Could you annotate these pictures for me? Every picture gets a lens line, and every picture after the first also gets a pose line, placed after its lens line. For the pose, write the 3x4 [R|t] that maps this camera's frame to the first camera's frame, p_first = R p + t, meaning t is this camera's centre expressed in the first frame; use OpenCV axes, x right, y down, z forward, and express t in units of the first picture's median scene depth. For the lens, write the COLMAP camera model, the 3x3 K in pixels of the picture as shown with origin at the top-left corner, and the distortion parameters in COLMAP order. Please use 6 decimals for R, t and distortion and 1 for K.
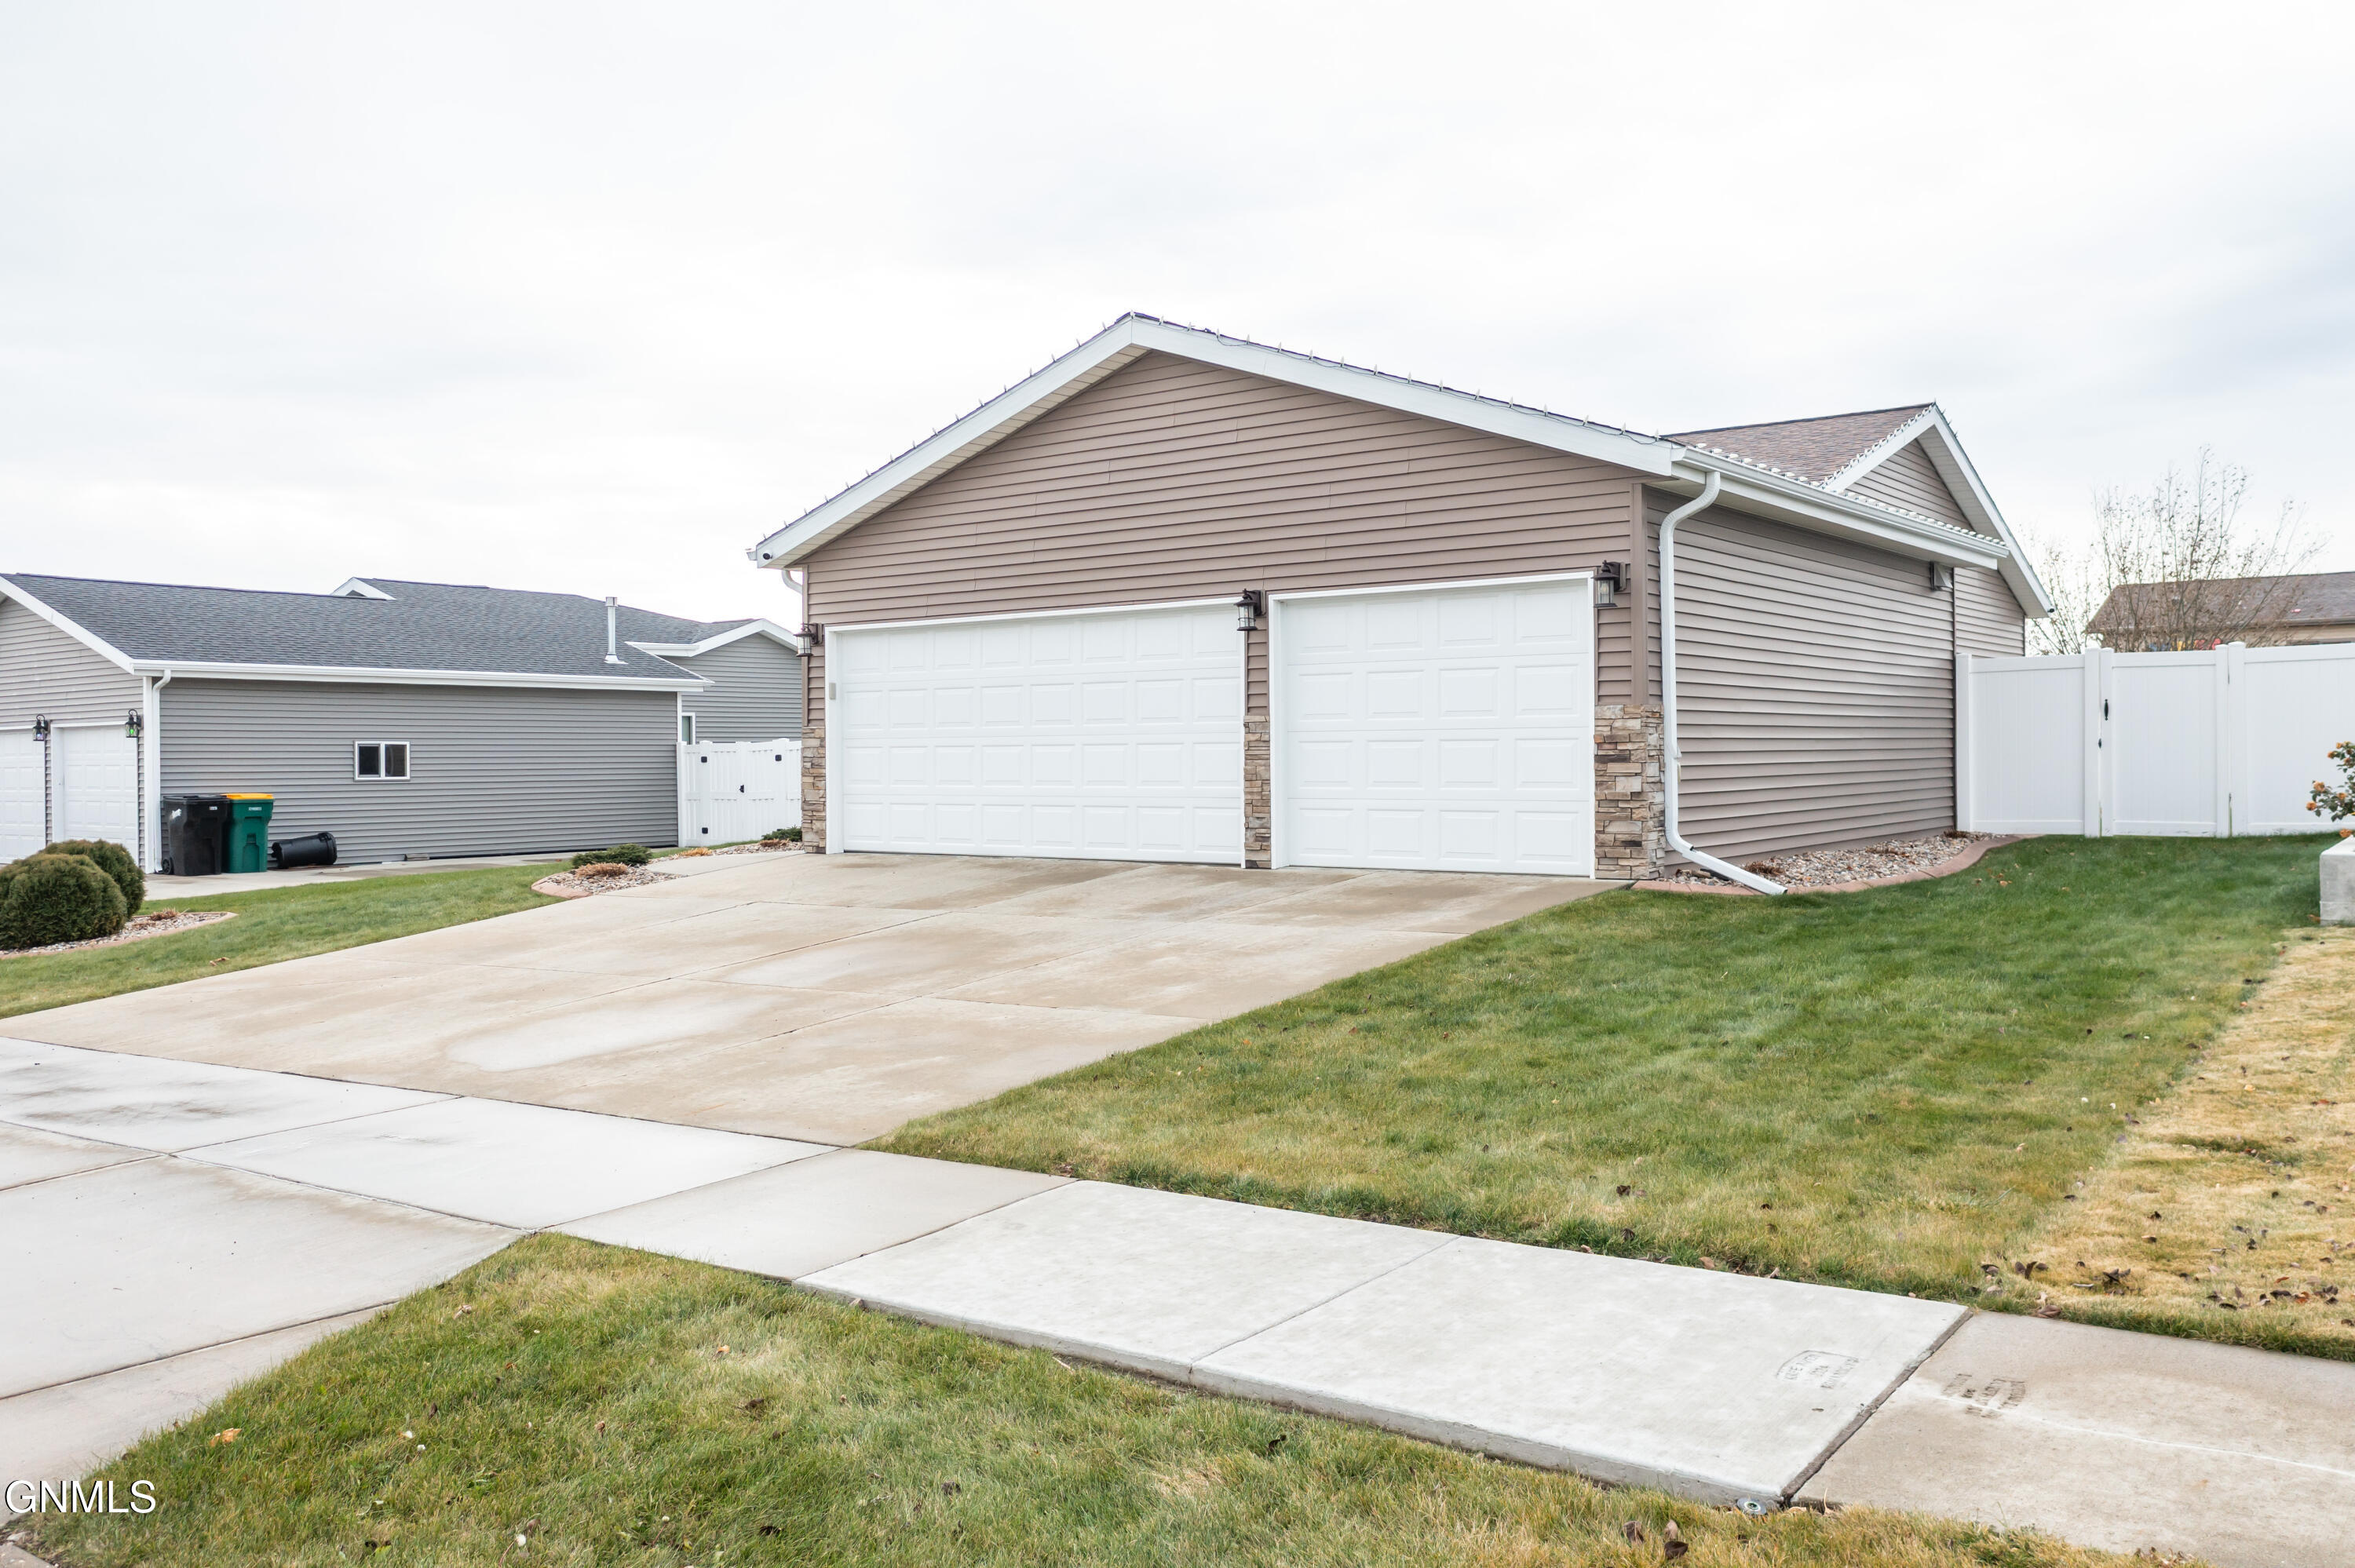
lens RADIAL K [[1885.3, 0, 1174.9], [0, 1885.3, 770.7], [0, 0, 1]] dist [-0.010245, 0.005701]
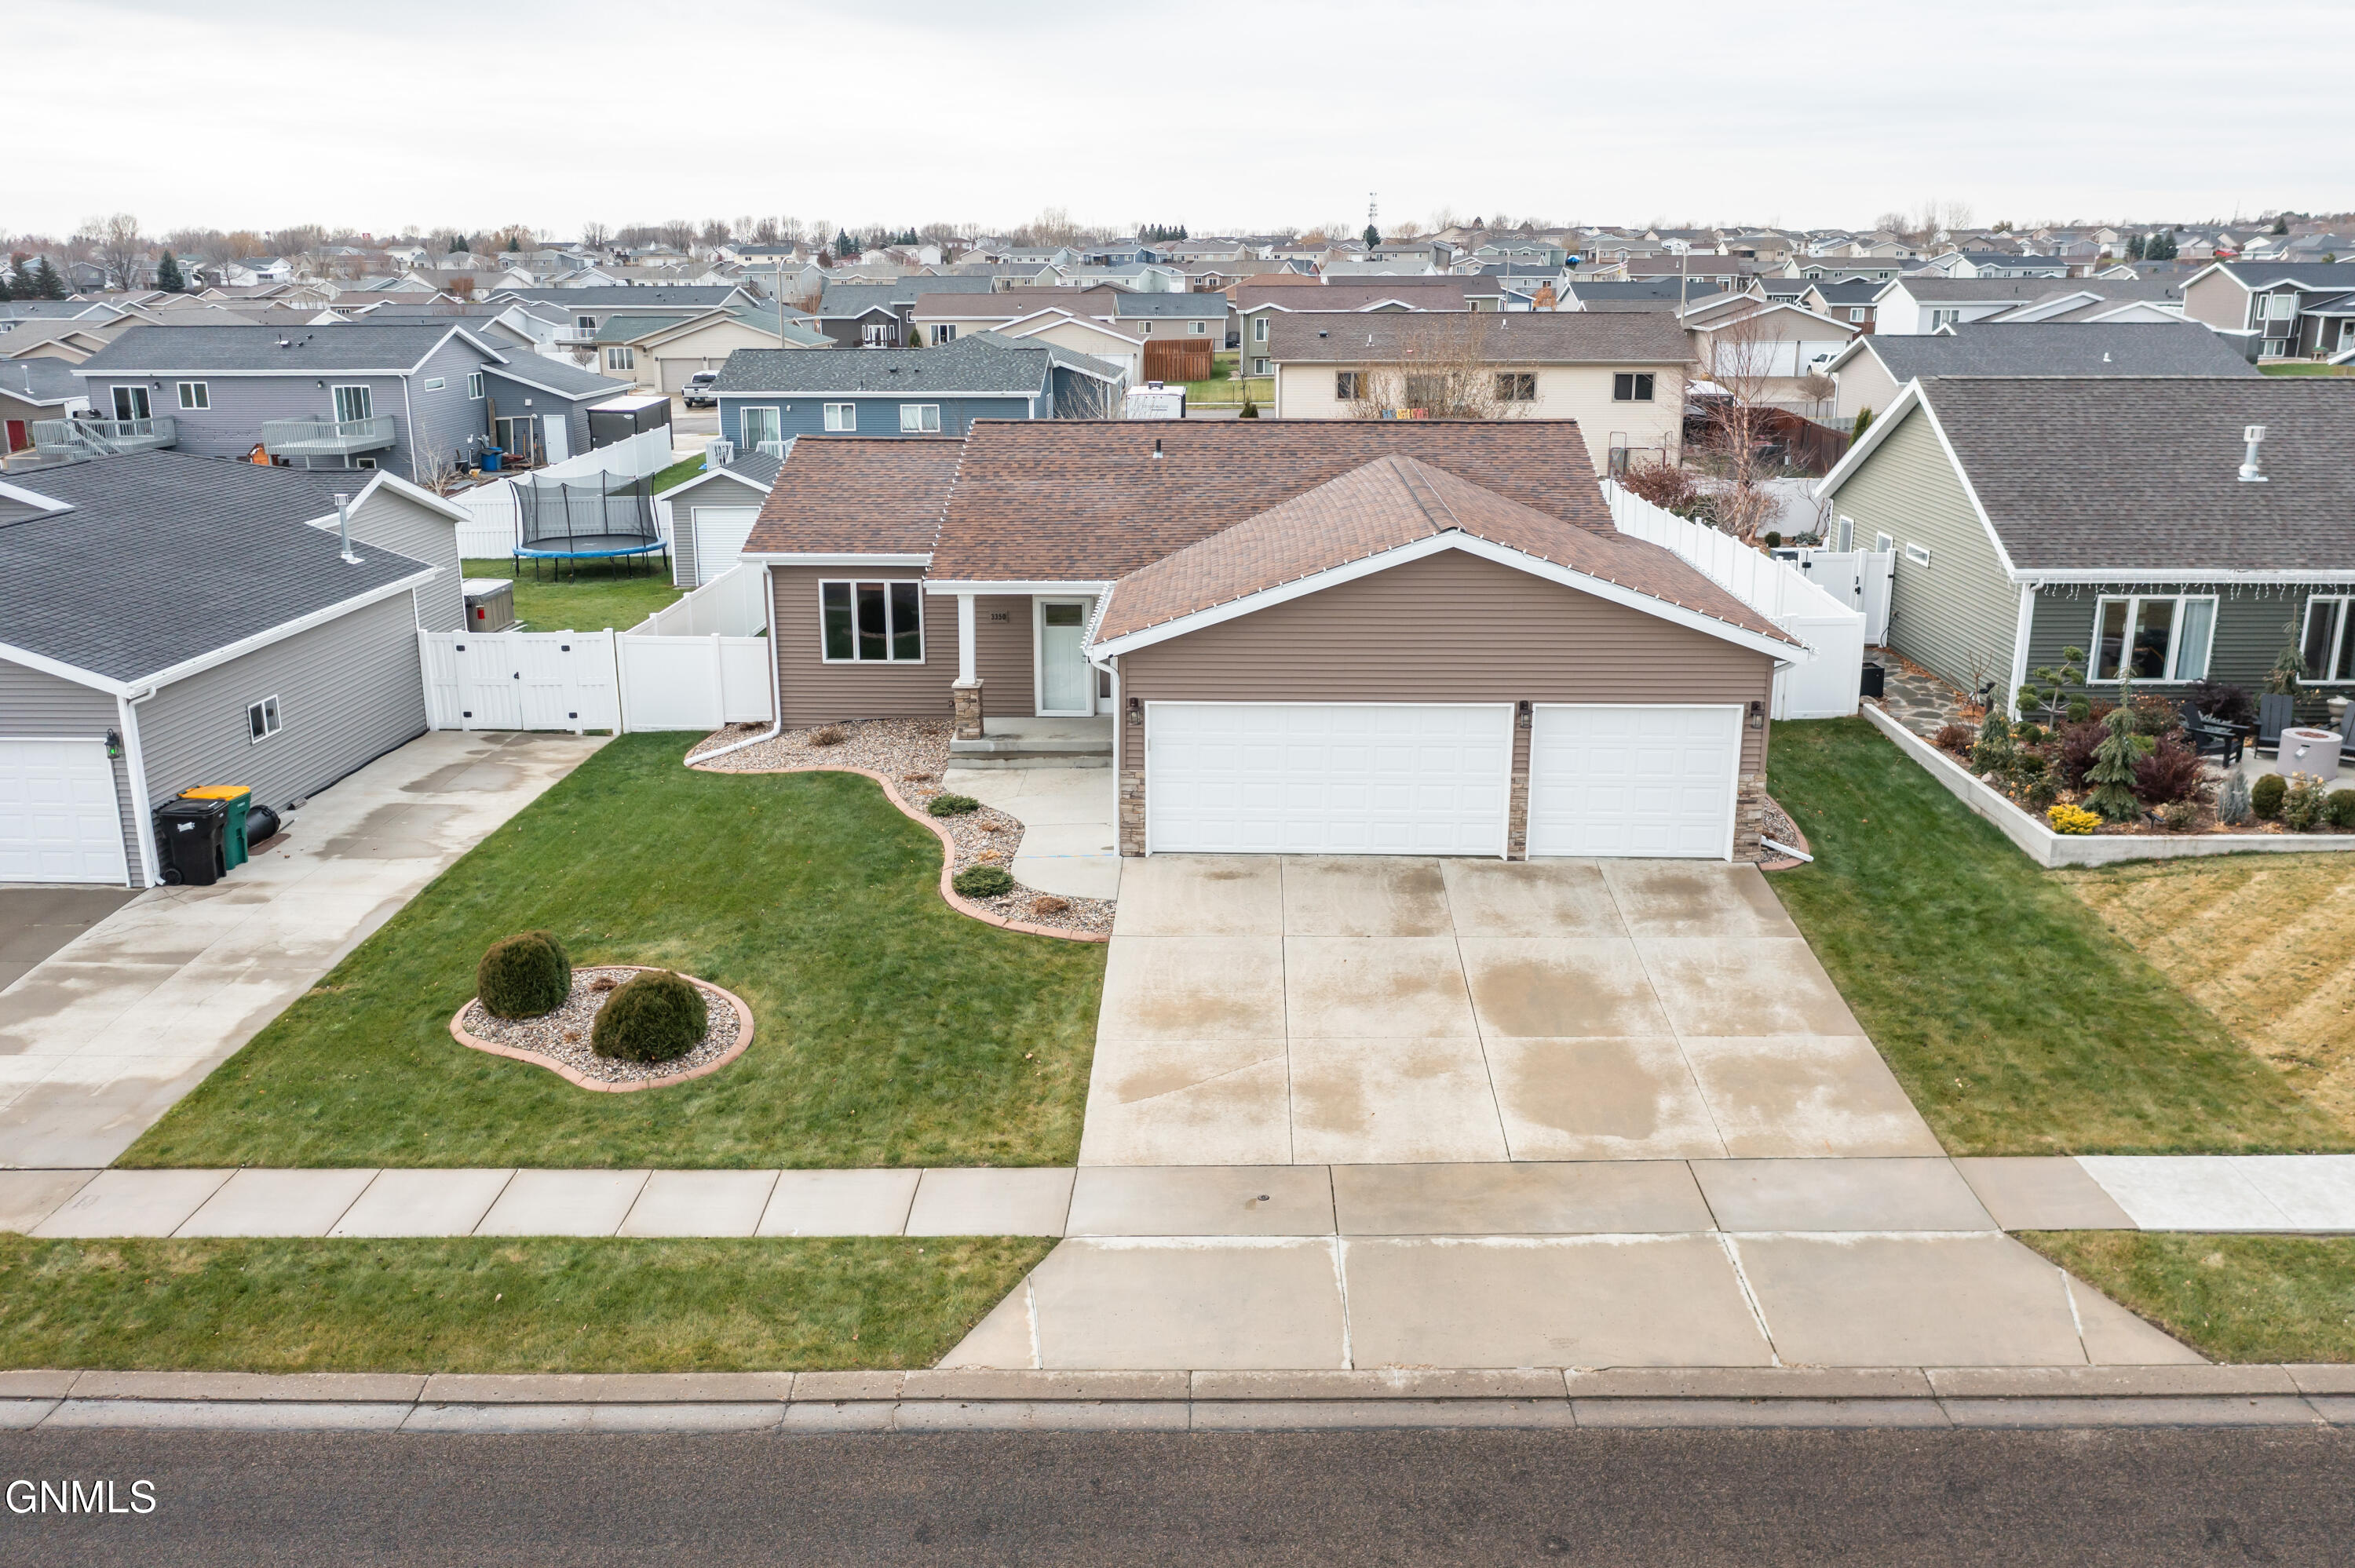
lens RADIAL K [[1885.3, 0, 1174.9], [0, 1885.3, 770.7], [0, 0, 1]] dist [-0.010245, 0.005701]
pose [[0.820335, -0.140786, 0.554284, -1.133414], [-0.001825, 0.968575, 0.248716, -0.446641], [-0.571881, -0.205042, 0.794298, -0.152628]]
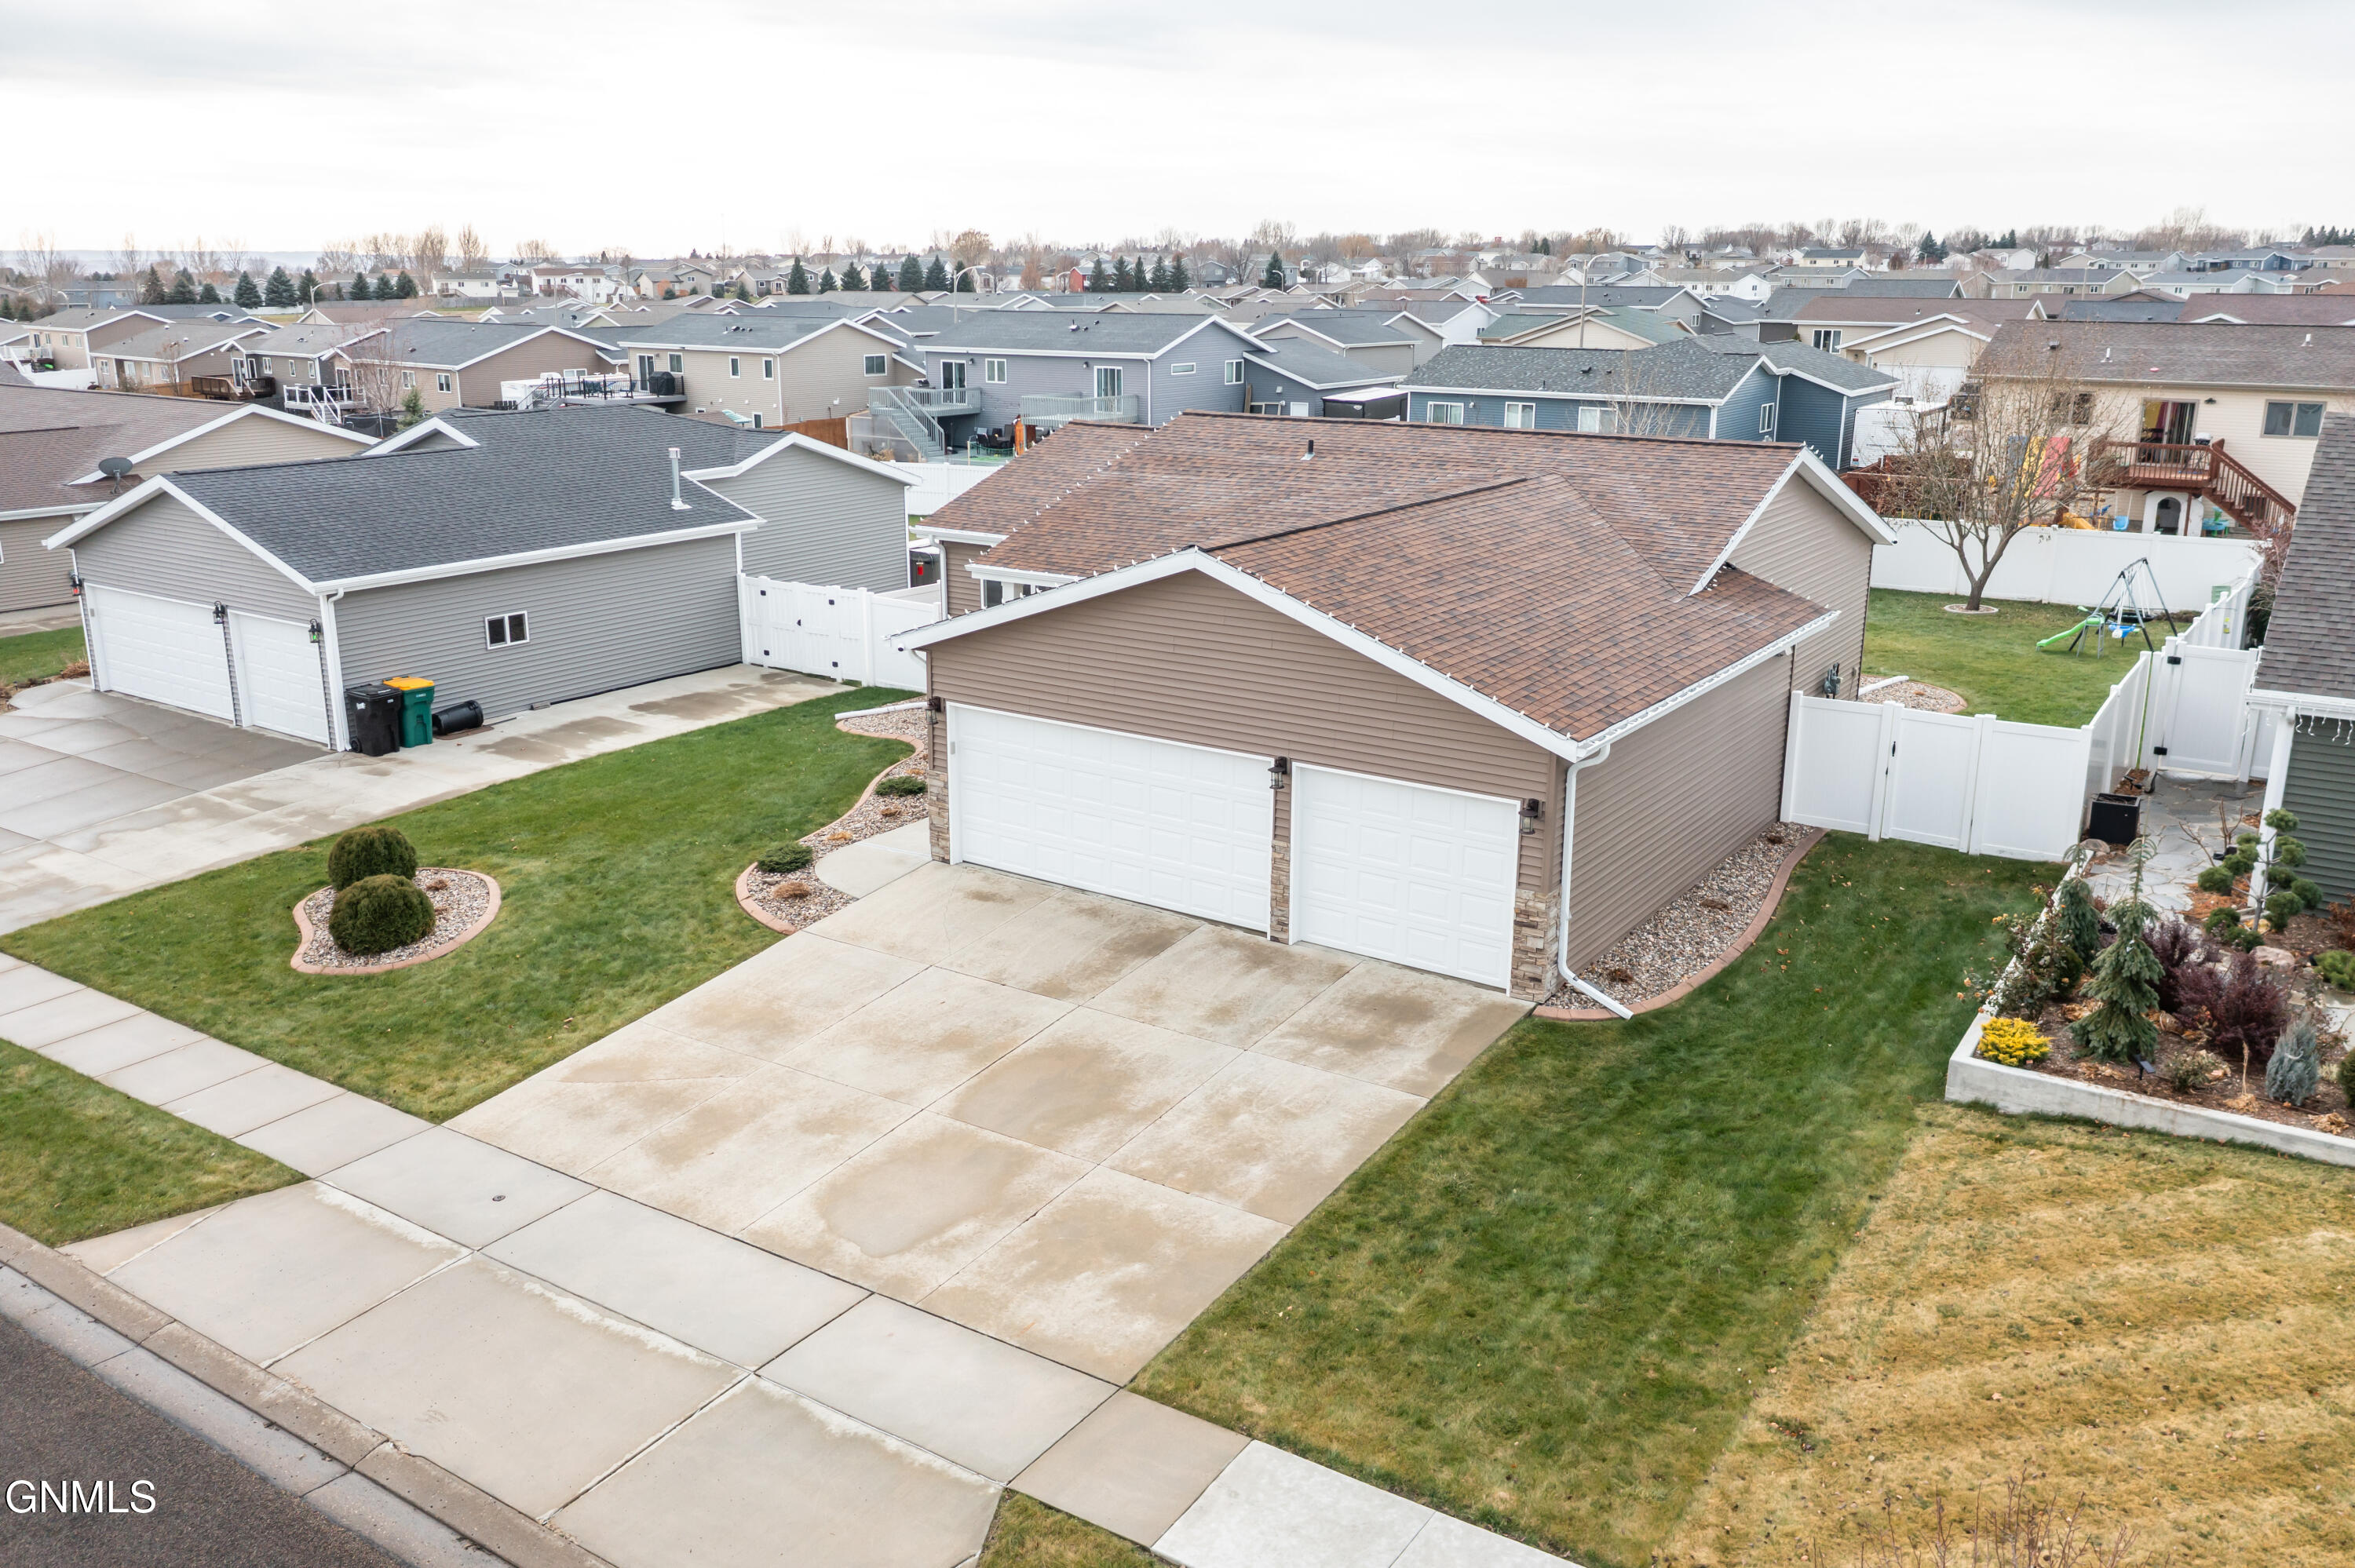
lens RADIAL K [[1868.4, 0, 1173.1], [0, 1868.4, 775.2], [0, 0, 1]] dist [-0.006092, -0.006579]
pose [[0.999162, 0.003435, 0.040785, -0.095903], [-0.013753, 0.966711, 0.255500, -0.436553], [-0.038550, -0.255847, 0.965948, -0.346623]]
